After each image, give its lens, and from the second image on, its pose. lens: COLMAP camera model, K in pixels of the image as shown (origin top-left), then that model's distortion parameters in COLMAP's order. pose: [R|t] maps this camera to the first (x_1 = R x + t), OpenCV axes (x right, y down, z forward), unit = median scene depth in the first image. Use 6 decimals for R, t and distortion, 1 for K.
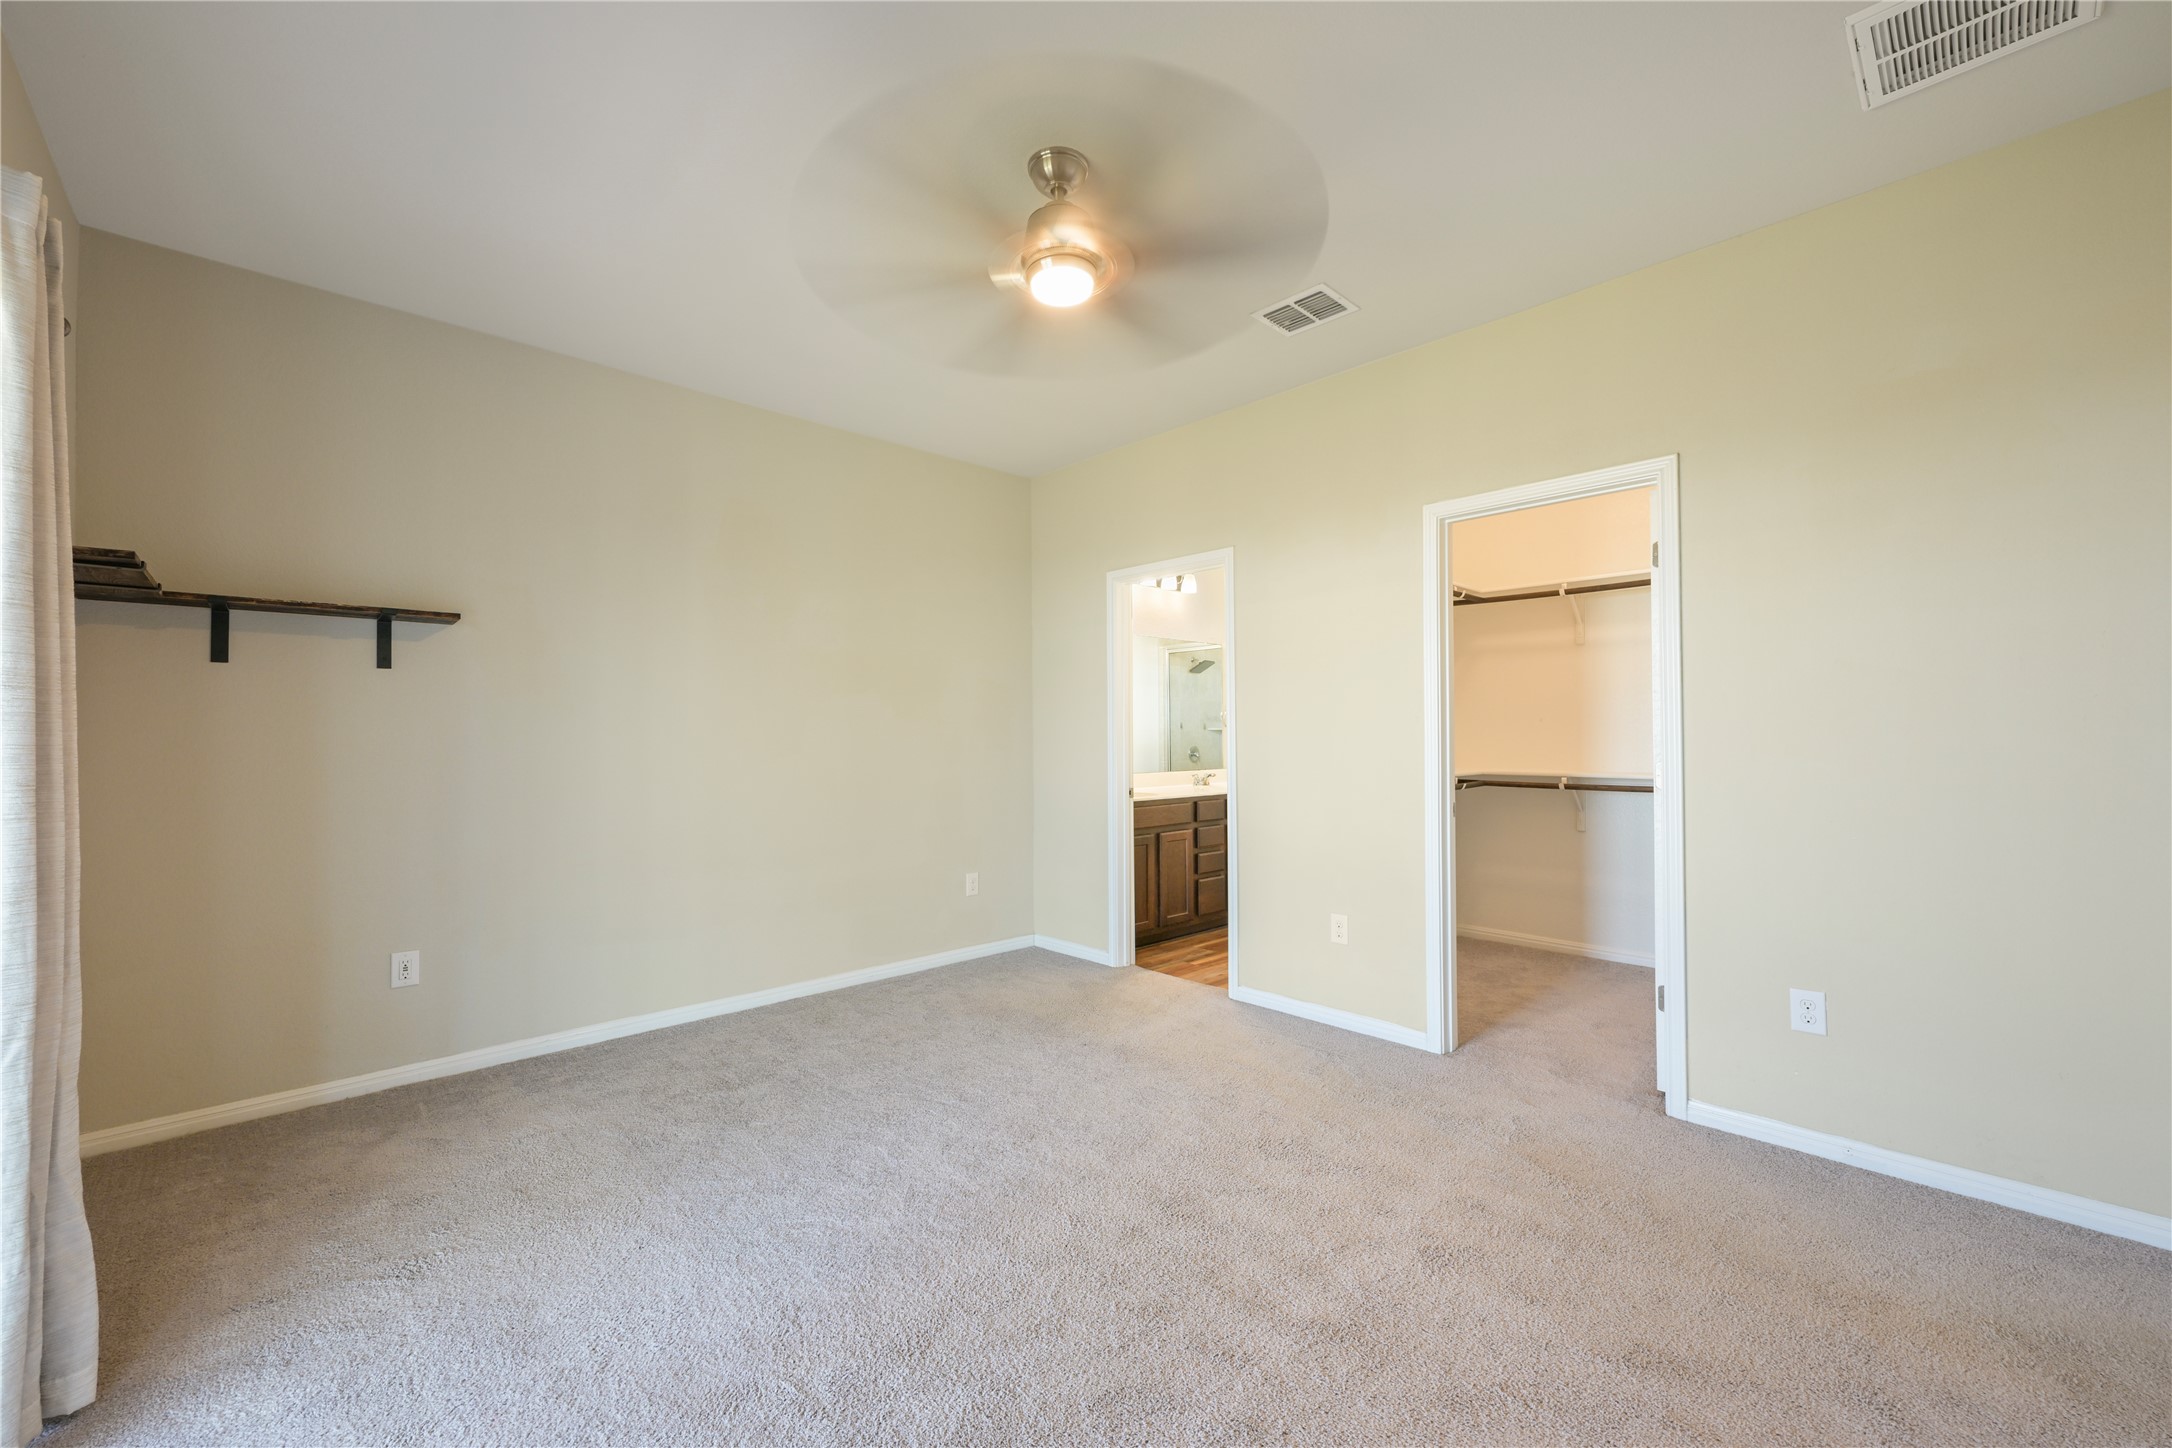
lens RADIAL K [[862.0, 0, 1086.0], [0, 862.0, 724.0], [0, 0, 1]] dist [-0.000472, -0.000025]
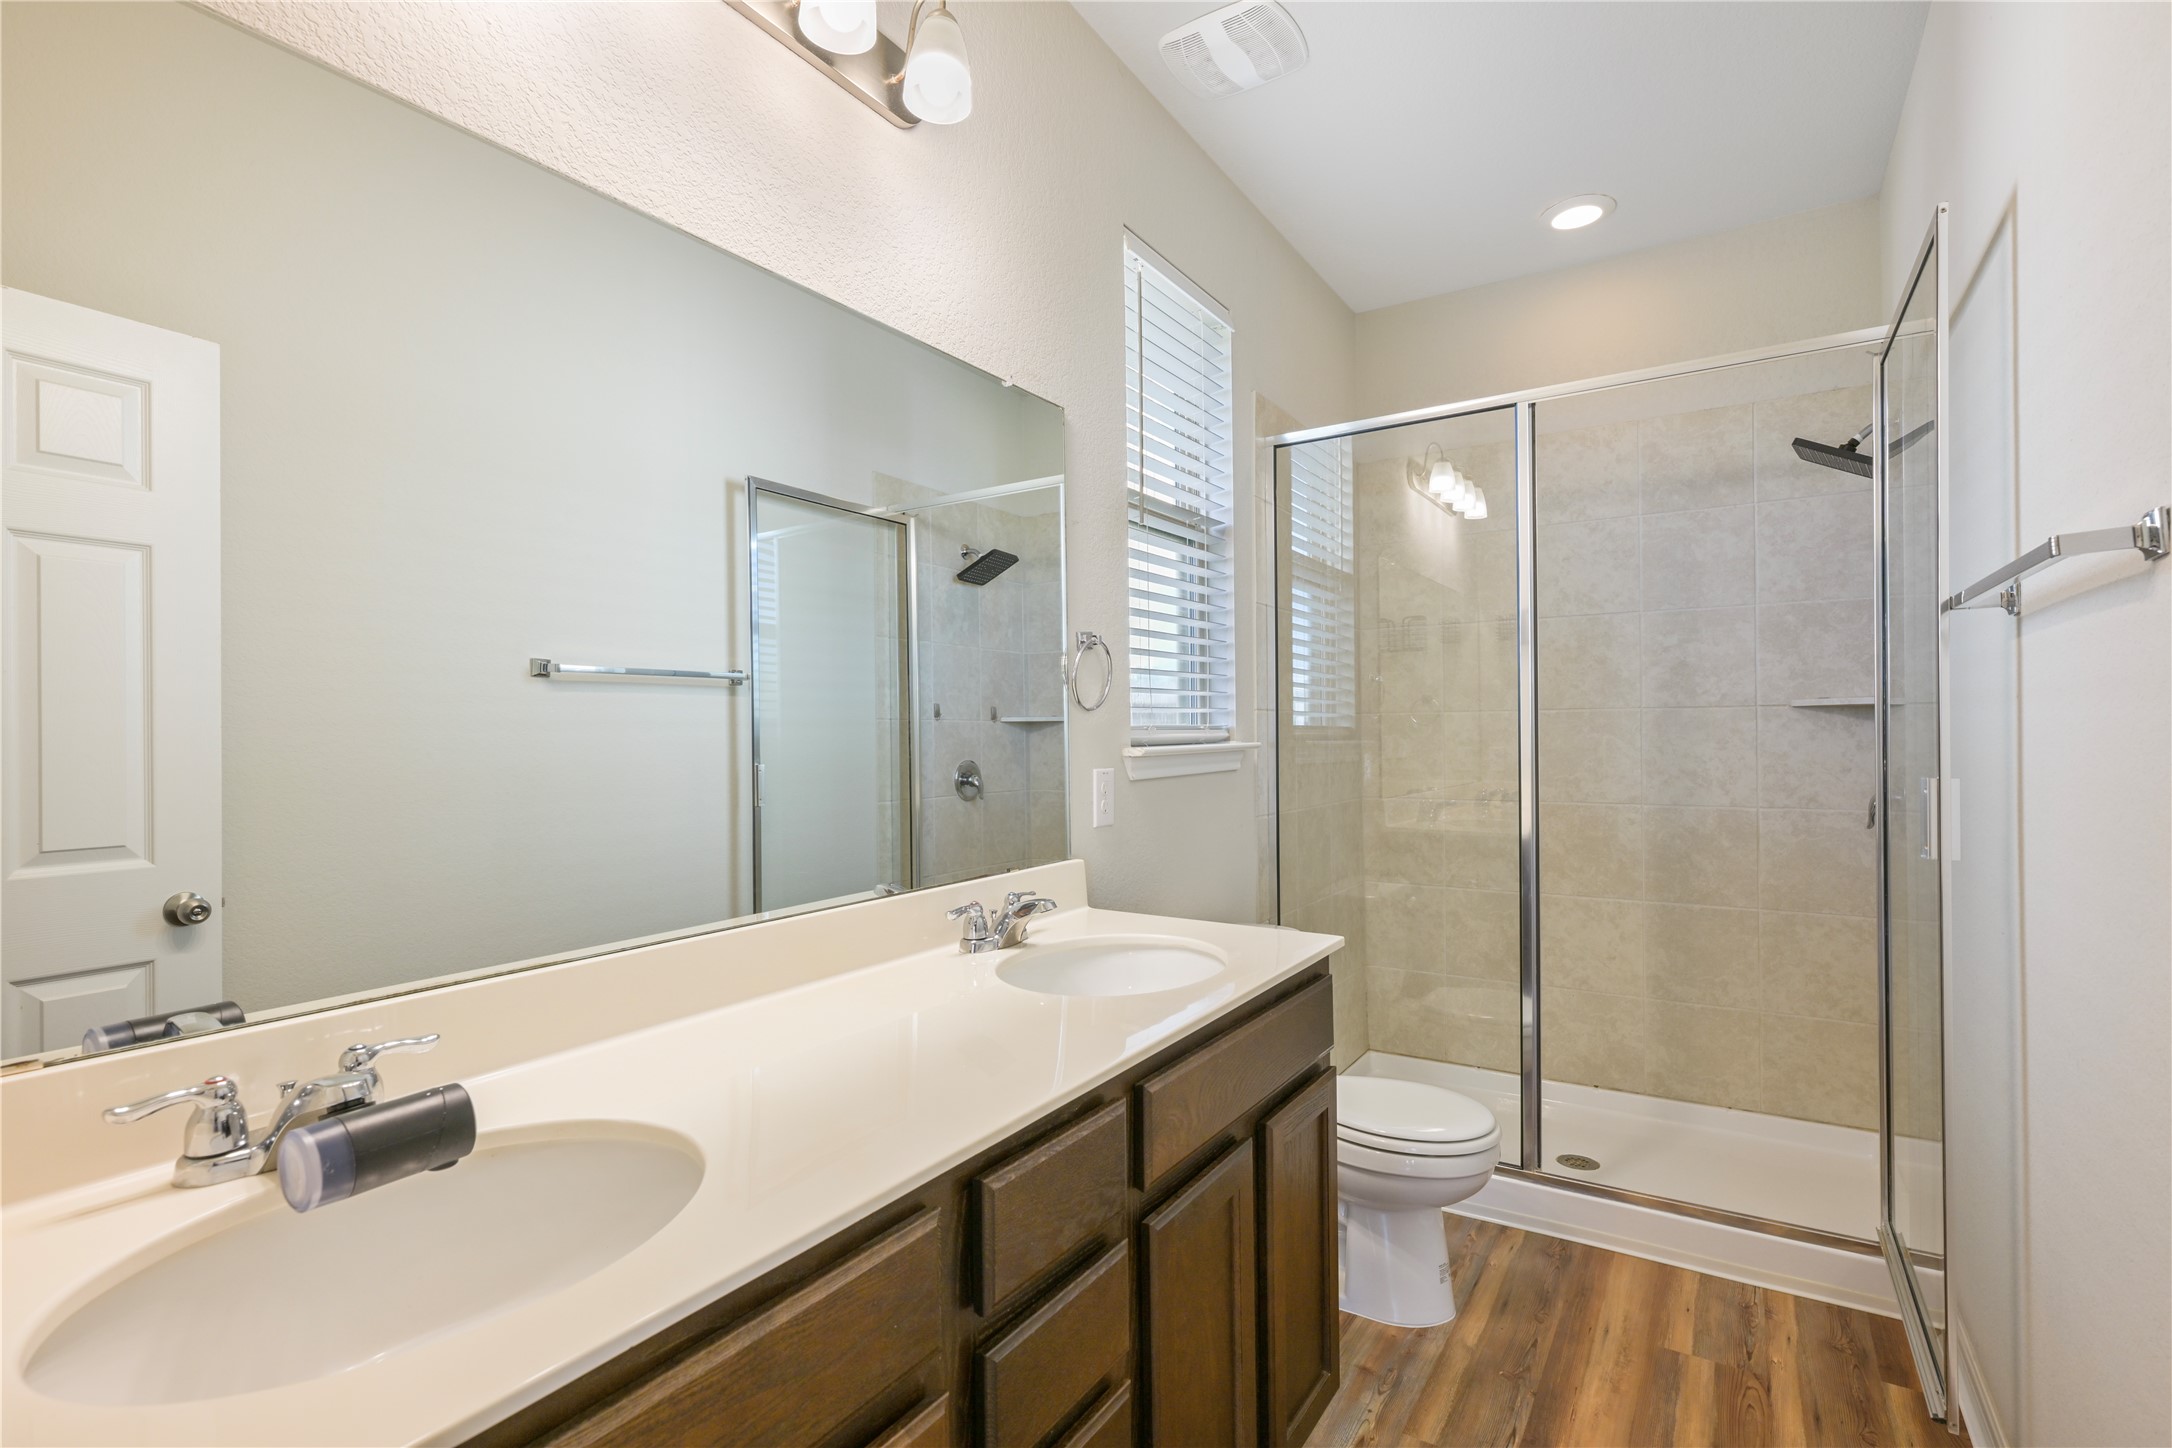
lens RADIAL K [[1008.2, 0, 1086.0], [0, 1008.2, 724.0], [0, 0, 1]] dist [0.002200, 0.000785]
pose [[0.971955, 0.001306, 0.235162, 0.068072], [-0.001955, 0.999995, 0.002524, 0.005697], [-0.235158, -0.002913, 0.971953, 0.529432]]
